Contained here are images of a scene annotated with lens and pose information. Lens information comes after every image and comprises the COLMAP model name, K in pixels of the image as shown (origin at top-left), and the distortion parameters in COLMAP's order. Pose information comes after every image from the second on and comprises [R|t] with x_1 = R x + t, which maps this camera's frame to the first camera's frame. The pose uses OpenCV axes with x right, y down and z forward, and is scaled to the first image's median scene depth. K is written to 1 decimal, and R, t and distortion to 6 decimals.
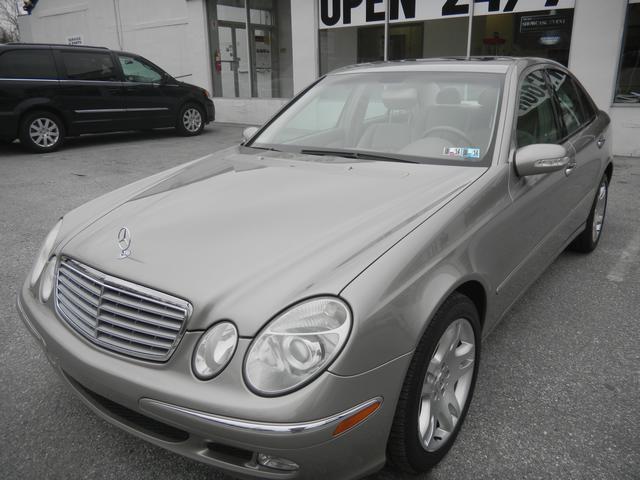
lens RADIAL K [[507.0, 0, 320.9], [0, 507.0, 238.7], [0, 0, 1]] dist [0.012957, -0.013556]
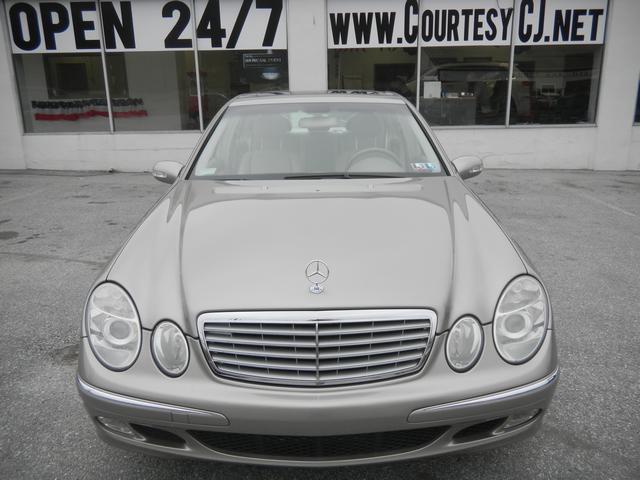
lens RADIAL K [[507.0, 0, 321.5], [0, 507.0, 241.9], [0, 0, 1]] dist [0.012957, -0.013556]
pose [[0.795452, -0.161111, 0.584209, -0.183443], [0.189756, 0.981753, 0.012375, -0.013577], [-0.575543, 0.101014, 0.811509, 0.039741]]
